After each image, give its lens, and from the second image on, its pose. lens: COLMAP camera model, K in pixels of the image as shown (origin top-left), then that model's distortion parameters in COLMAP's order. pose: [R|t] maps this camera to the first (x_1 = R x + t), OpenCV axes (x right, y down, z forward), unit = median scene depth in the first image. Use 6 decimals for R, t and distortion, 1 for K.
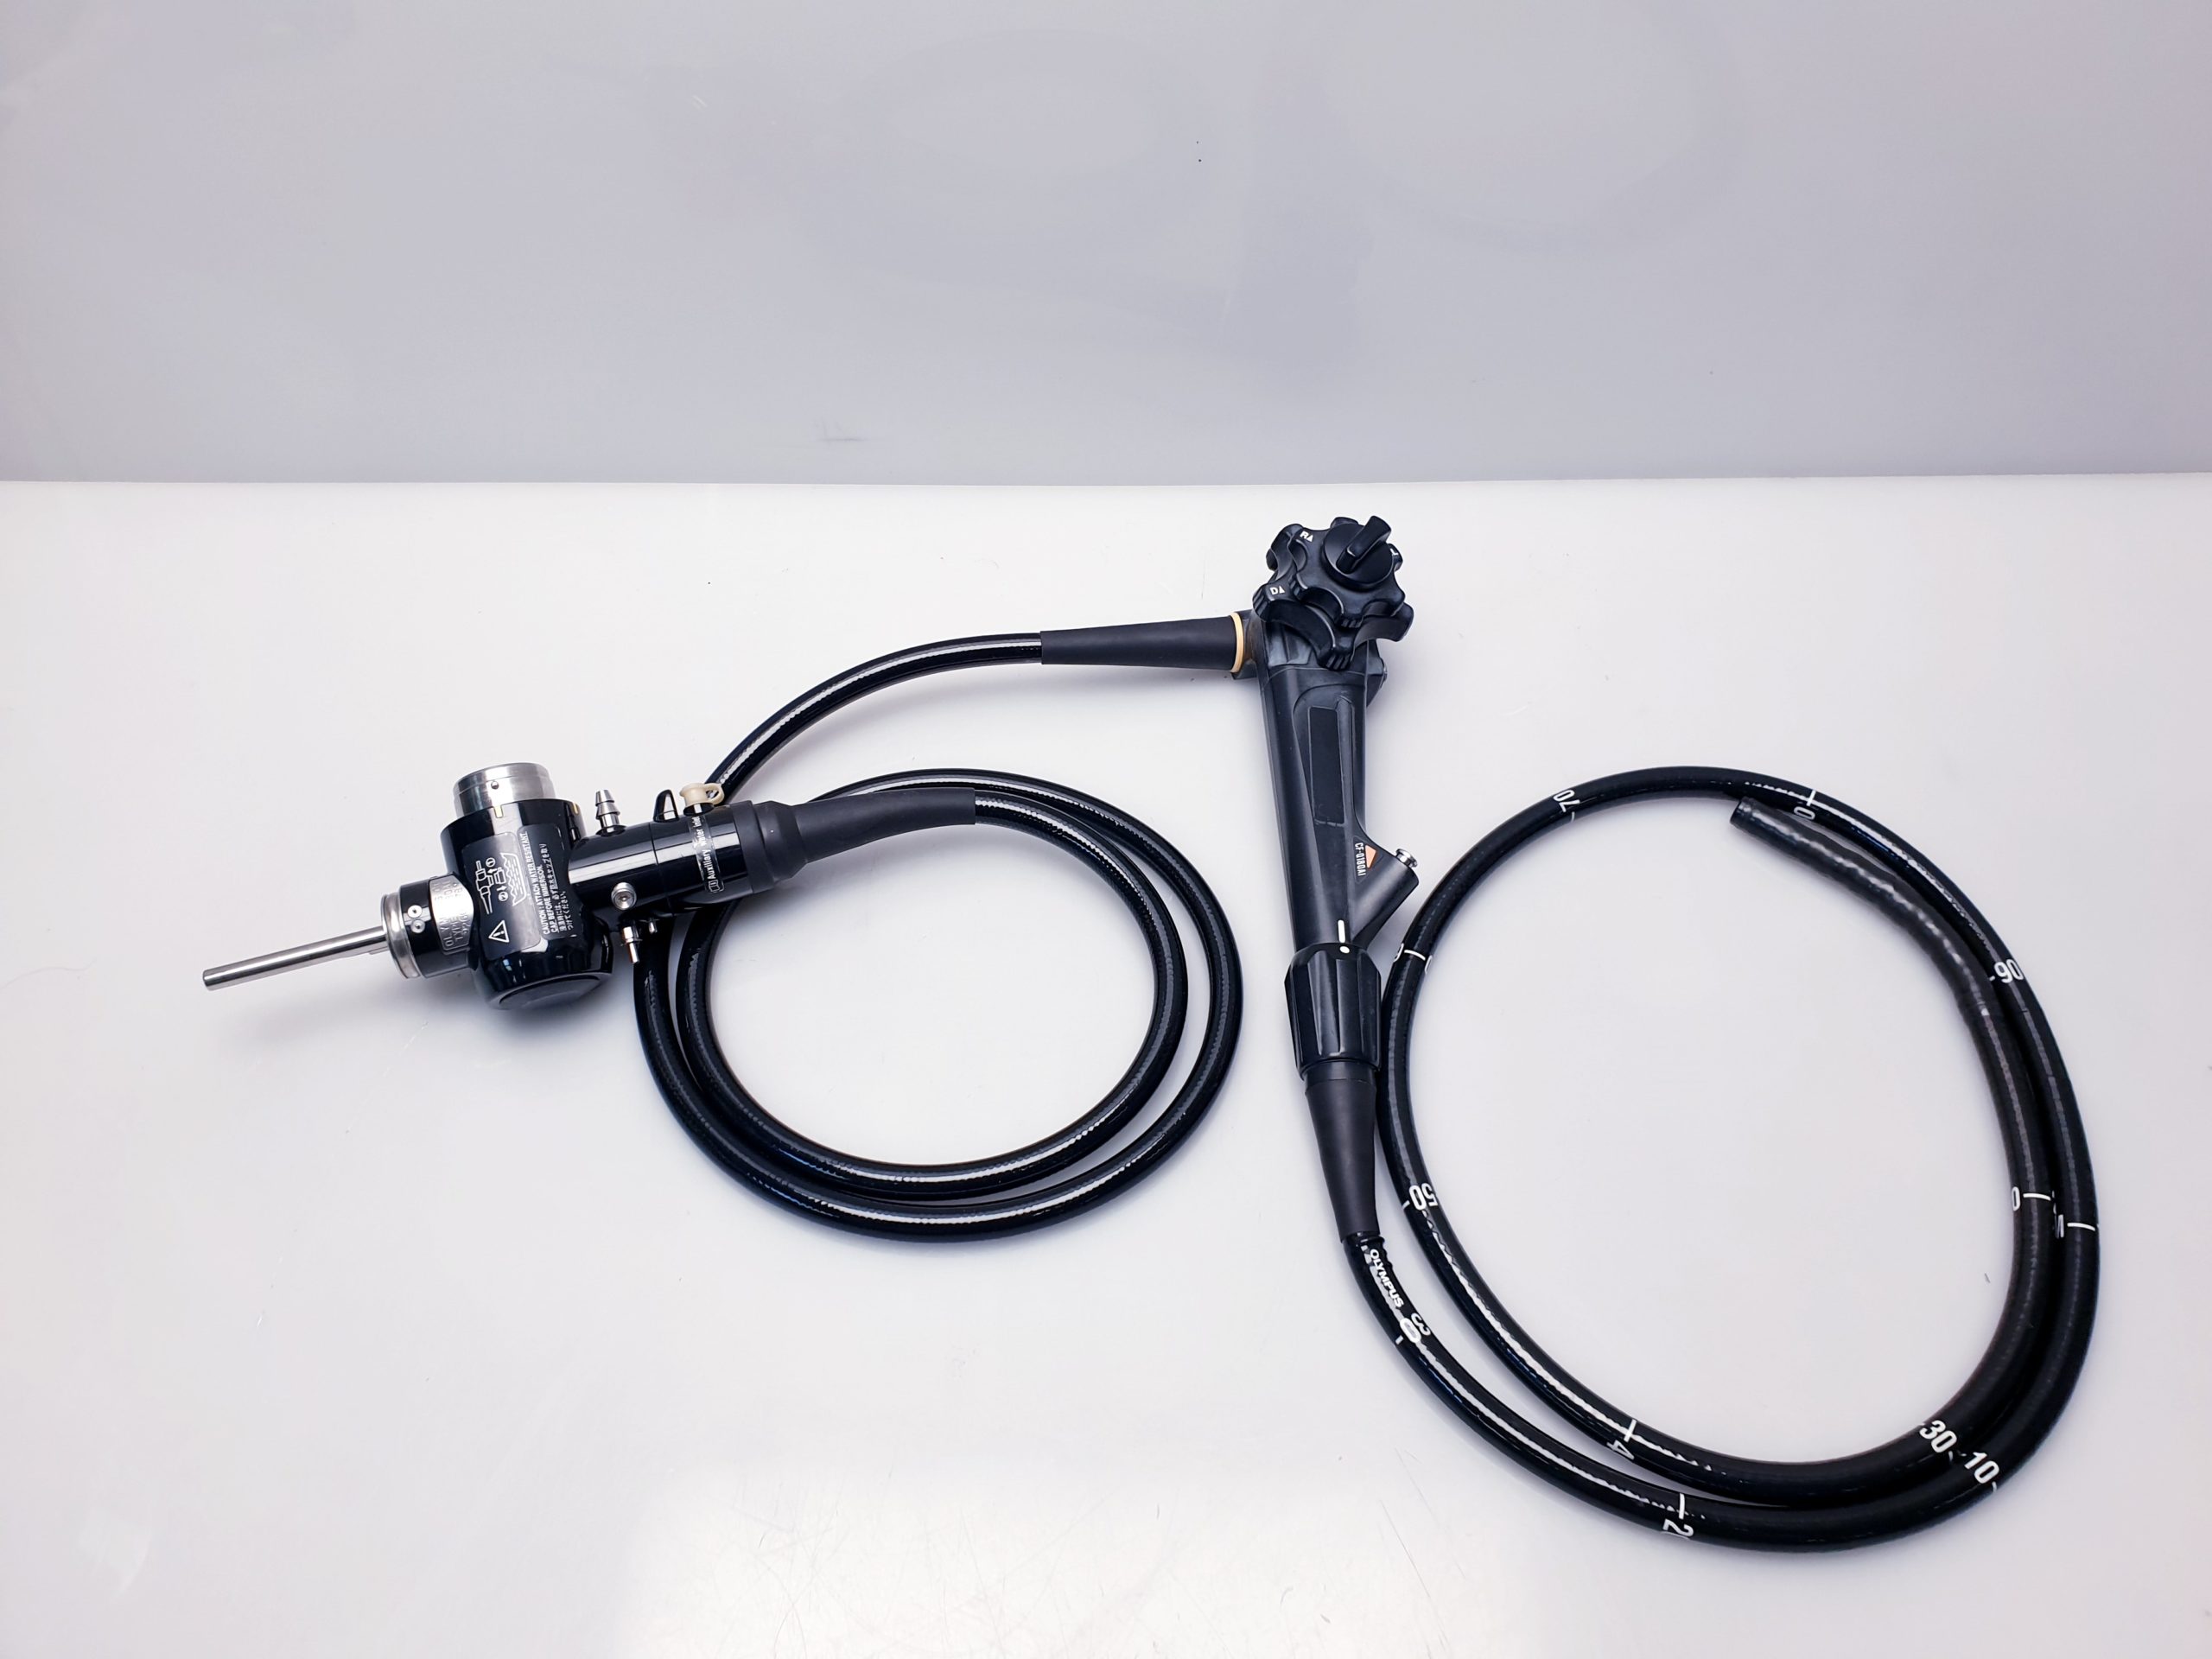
lens RADIAL K [[1655.3, 0, 1106.0], [0, 1655.3, 829.5], [0, 0, 1]] dist [0.042565, -0.001132]
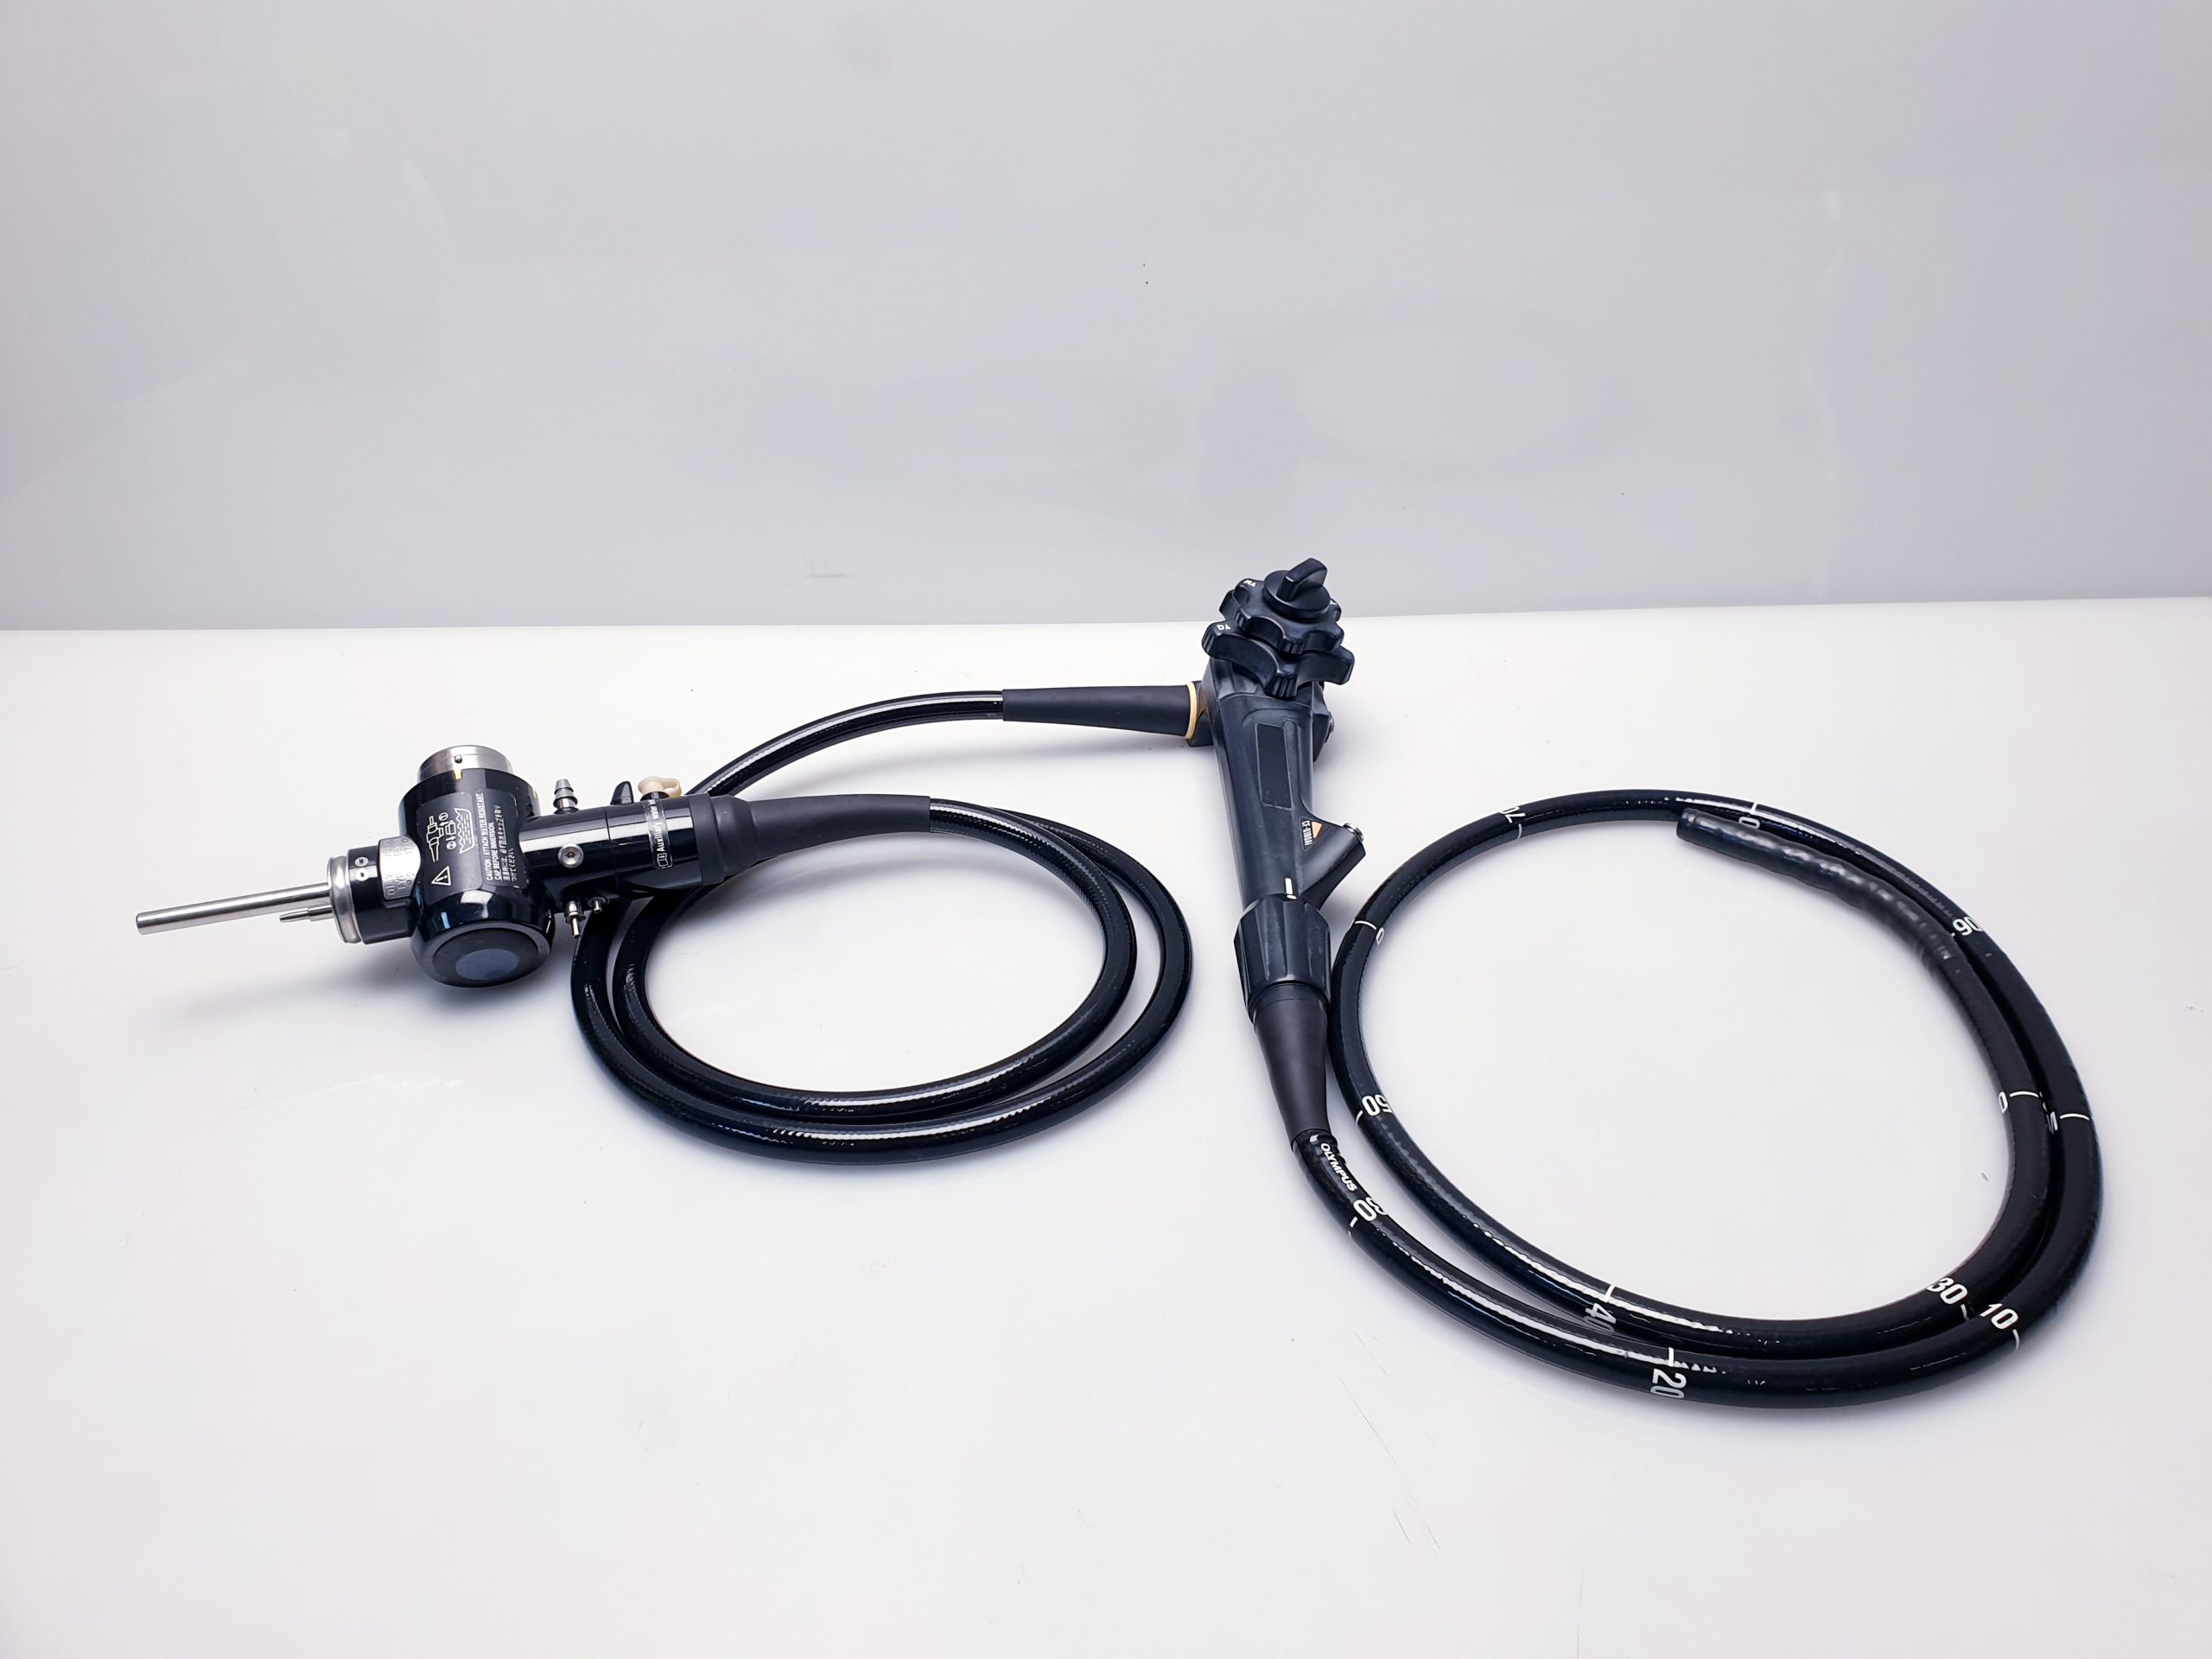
lens RADIAL K [[1655.3, 0, 1106.0], [0, 1655.3, 829.5], [0, 0, 1]] dist [0.042565, -0.001132]
pose [[0.999977, 0.002201, -0.006356, 0.038030], [-0.004193, 0.942814, -0.333294, 0.353704], [0.005259, 0.333313, 0.942802, 0.050023]]
